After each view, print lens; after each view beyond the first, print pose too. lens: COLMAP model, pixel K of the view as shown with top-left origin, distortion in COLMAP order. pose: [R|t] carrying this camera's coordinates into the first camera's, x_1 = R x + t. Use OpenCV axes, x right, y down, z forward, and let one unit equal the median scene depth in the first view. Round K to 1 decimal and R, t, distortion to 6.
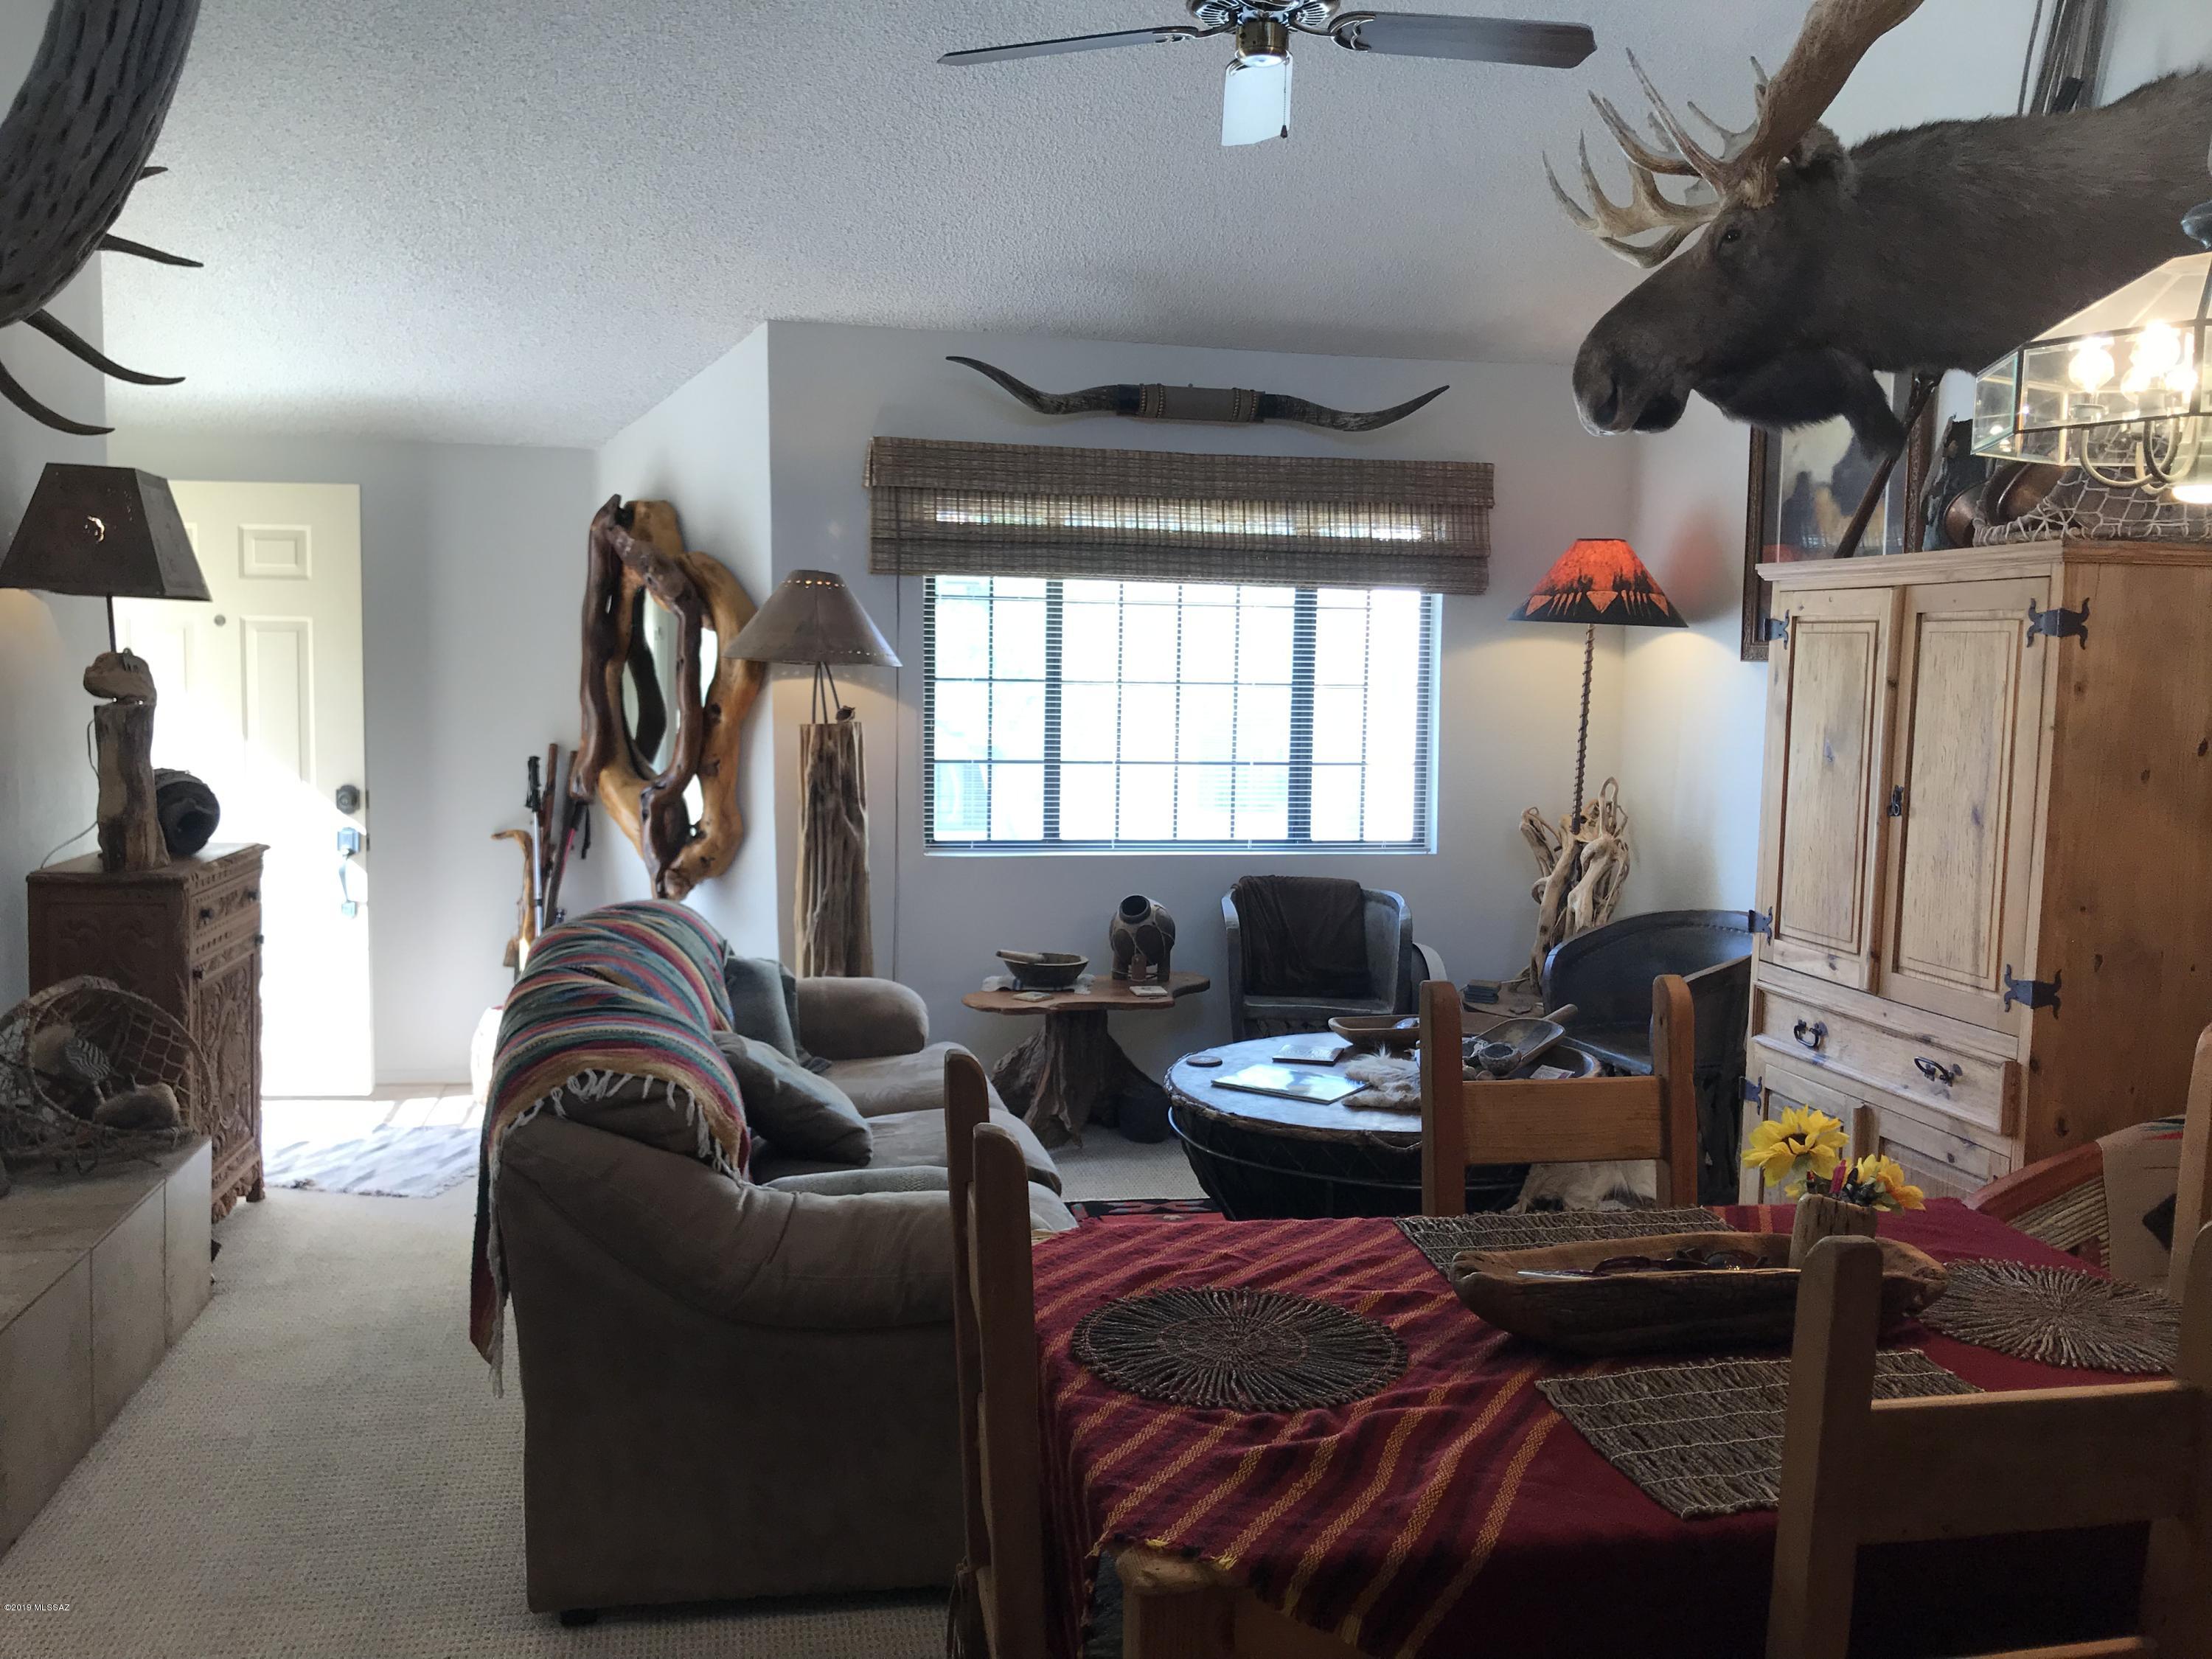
lens RADIAL K [[1804.2, 0, 1095.6], [0, 1804.2, 815.5], [0, 0, 1]] dist [0.096594, -0.223931]
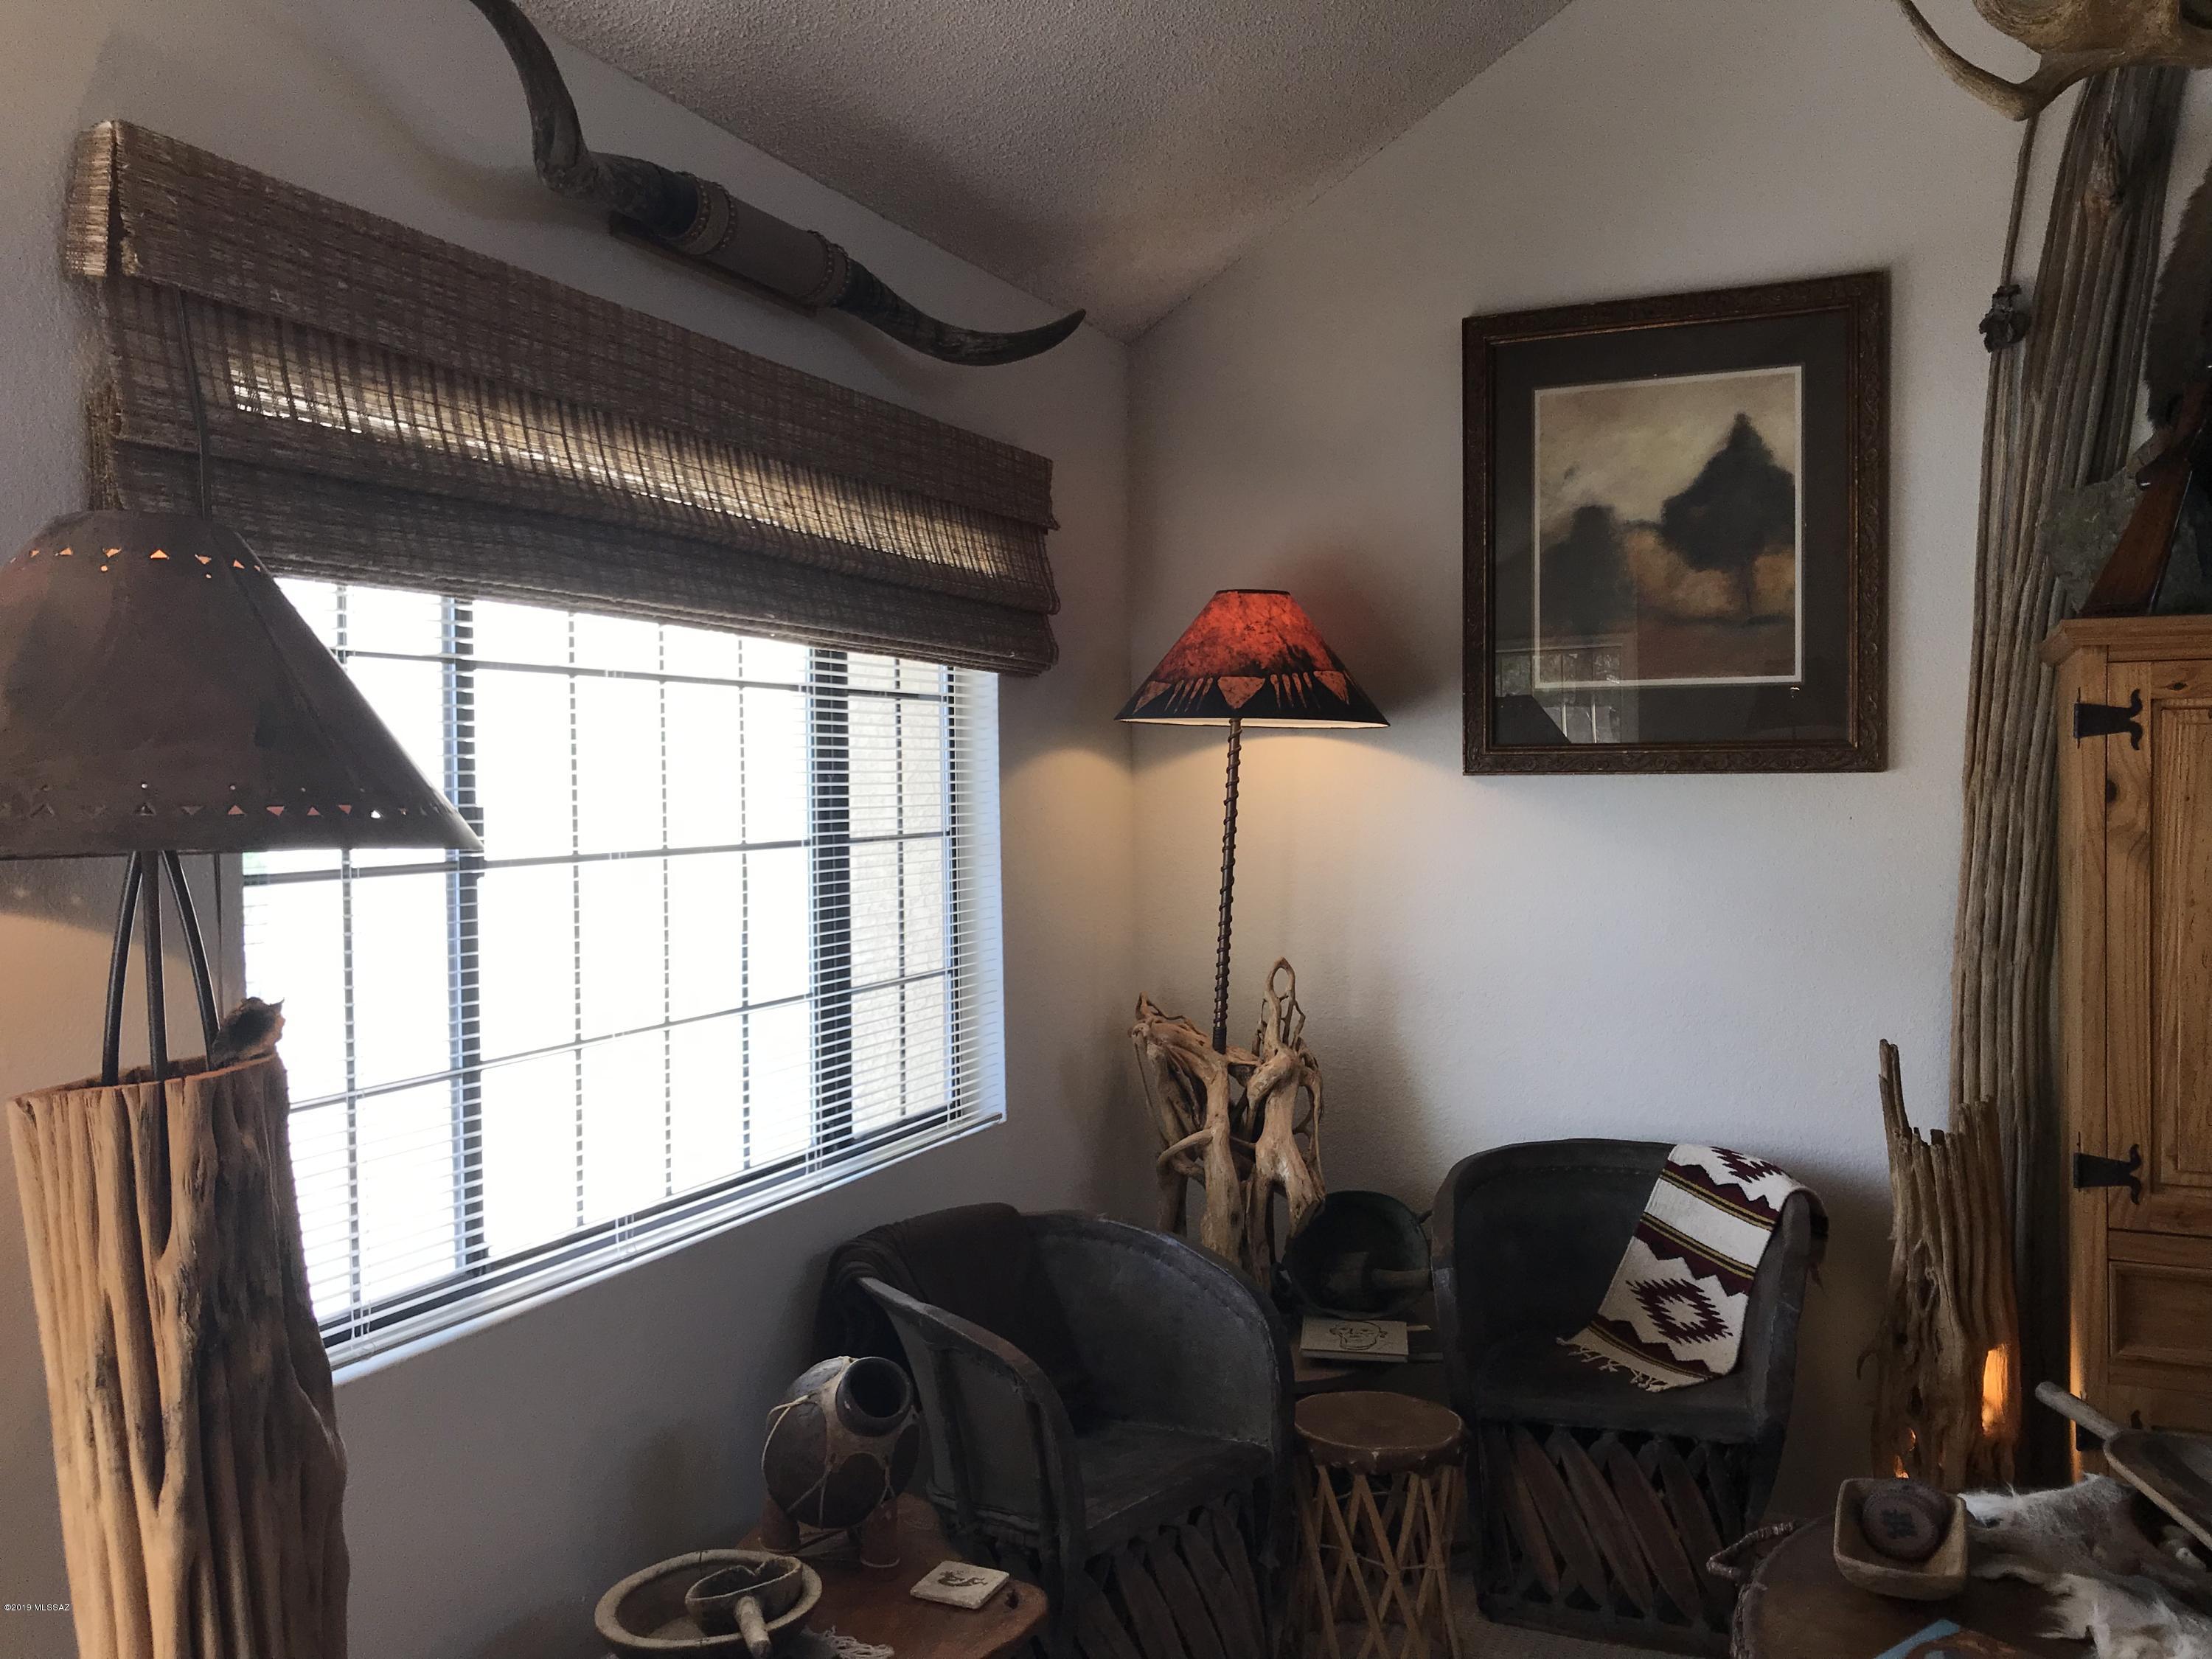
lens RADIAL K [[1825.0, 0, 1096.5], [0, 1825.0, 800.5], [0, 0, 1]] dist [0.005385, -0.002223]
pose [[0.585224, -0.035430, 0.810097, -0.275923], [0.094357, 0.995234, -0.024637, -0.067929], [-0.805363, 0.090856, 0.585778, 0.676100]]
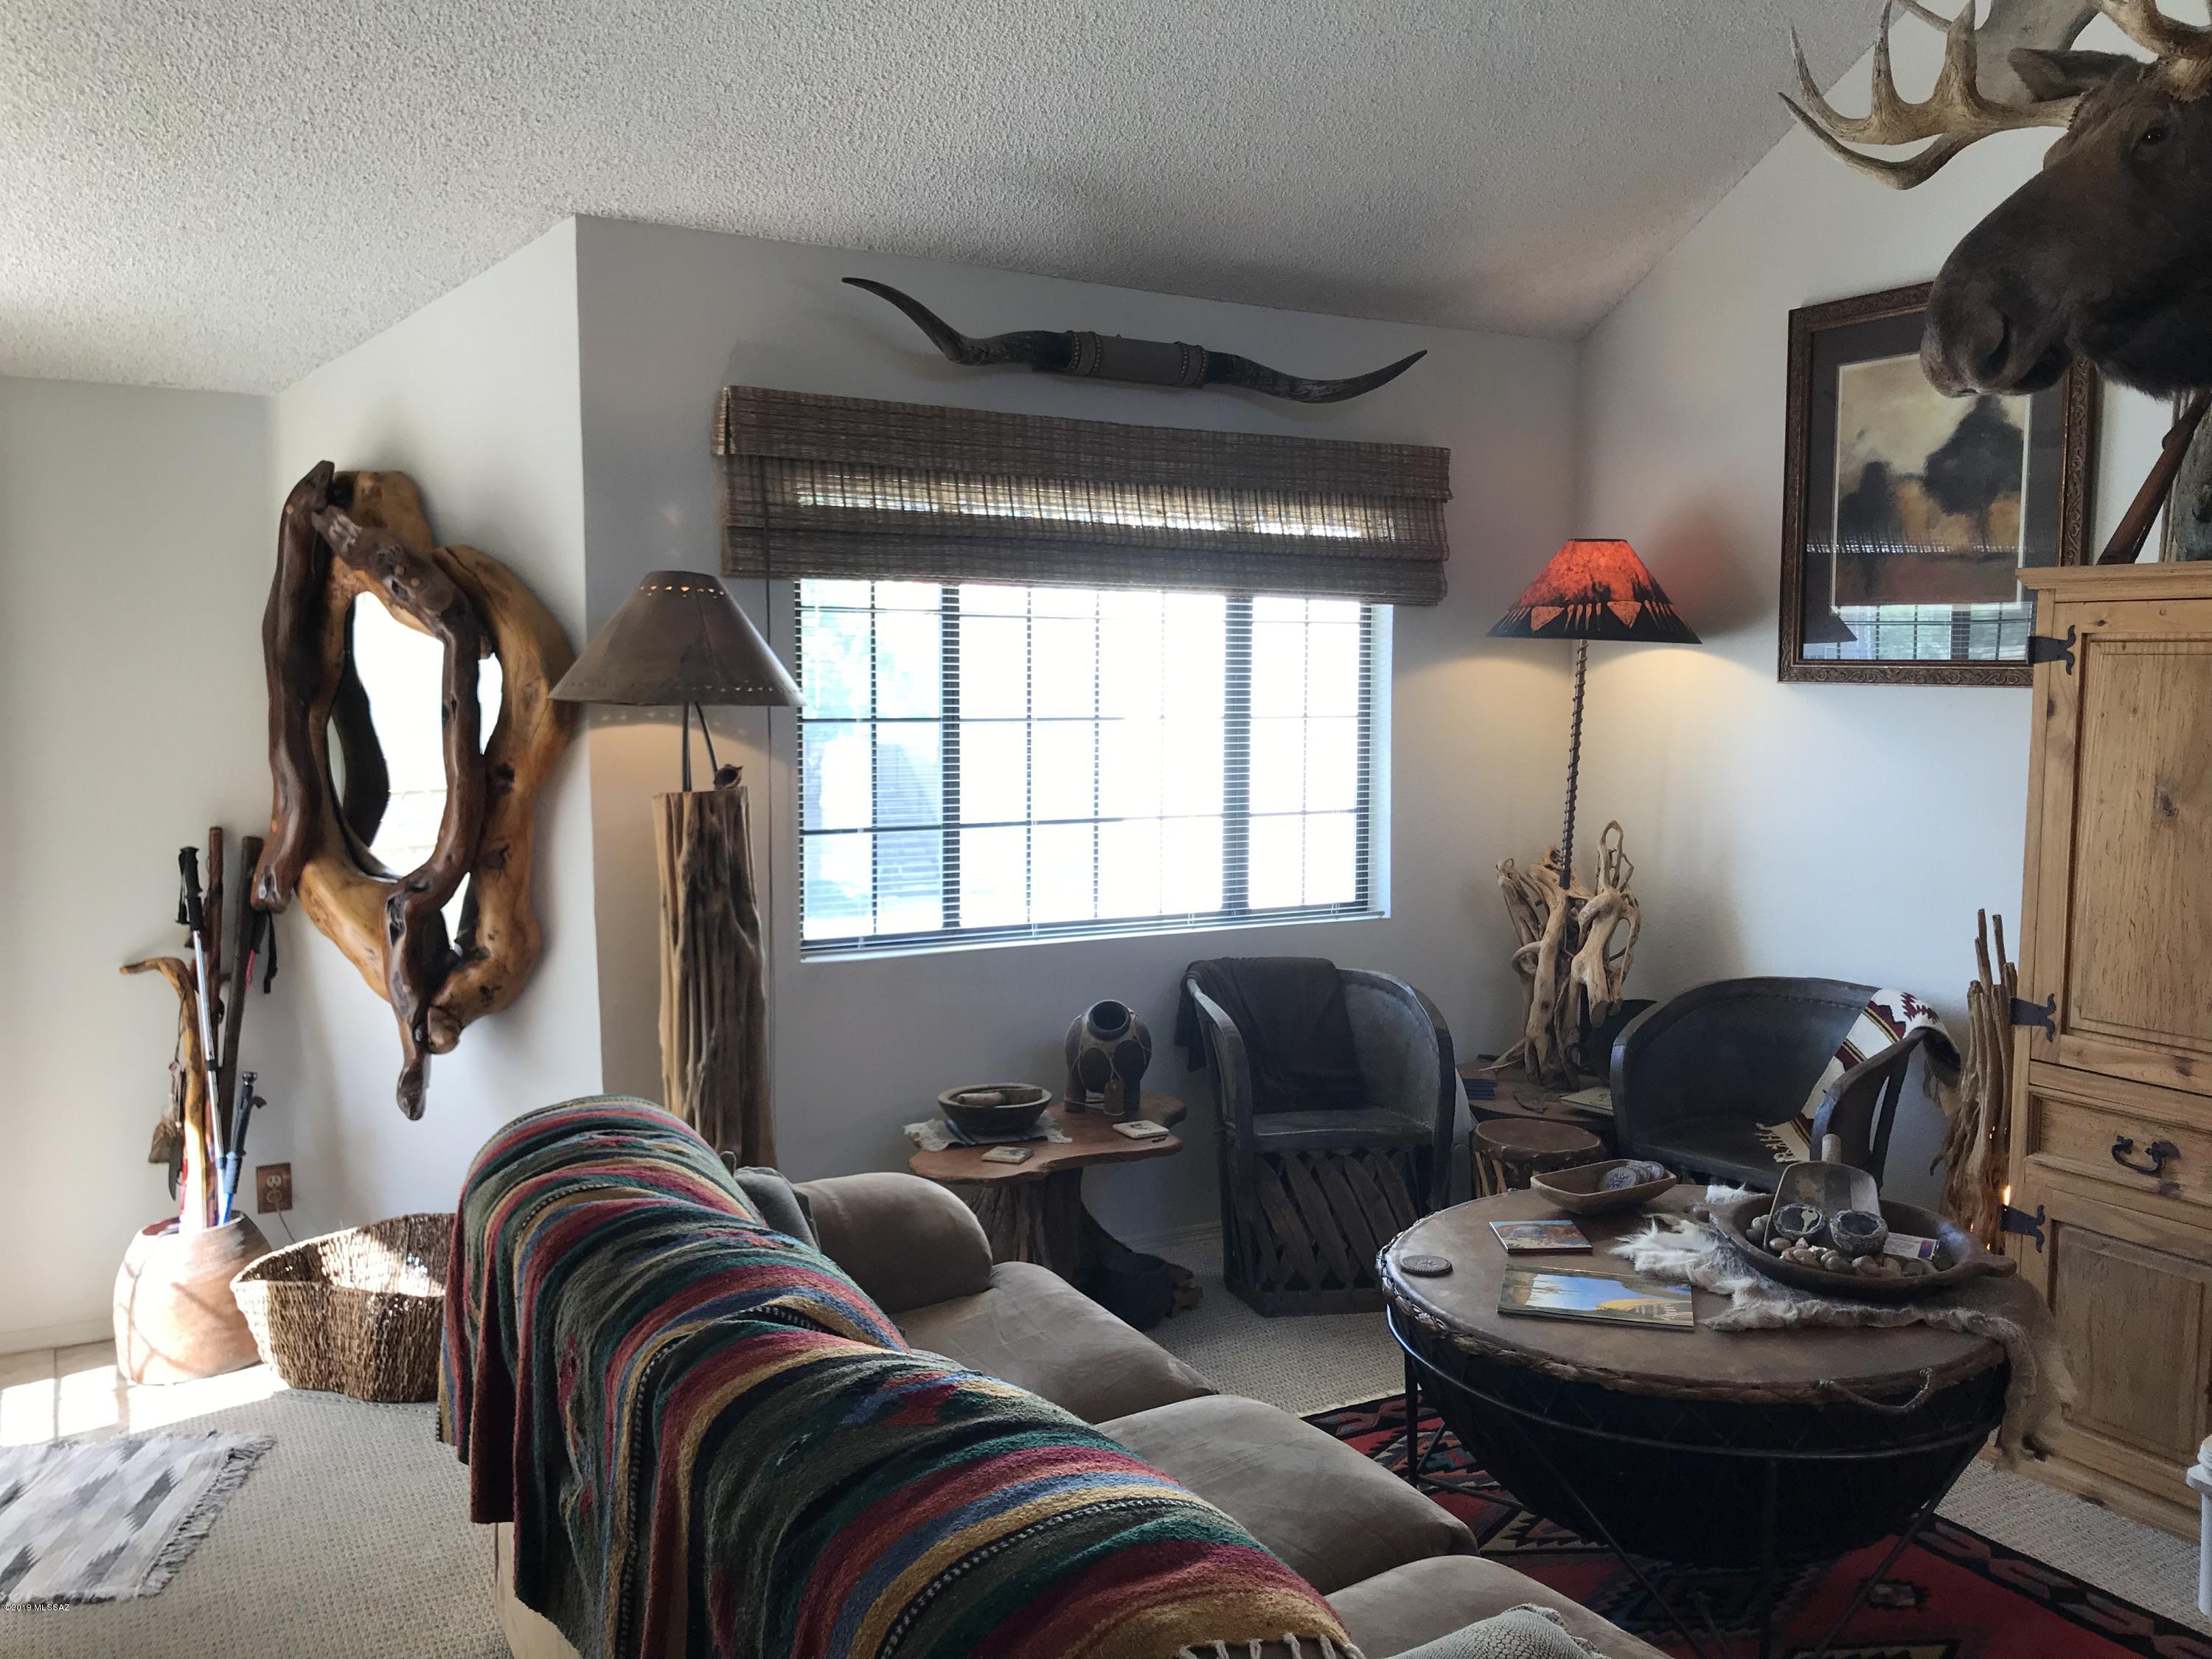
lens RADIAL K [[1817.9, 0, 1096.1], [0, 1817.9, 814.1], [0, 0, 1]] dist [0.024142, -0.010328]
pose [[0.952426, -0.036306, 0.302600, -0.203747], [0.038018, 0.999277, 0.000230, -0.034040], [-0.302390, 0.011286, 0.953117, 0.266472]]
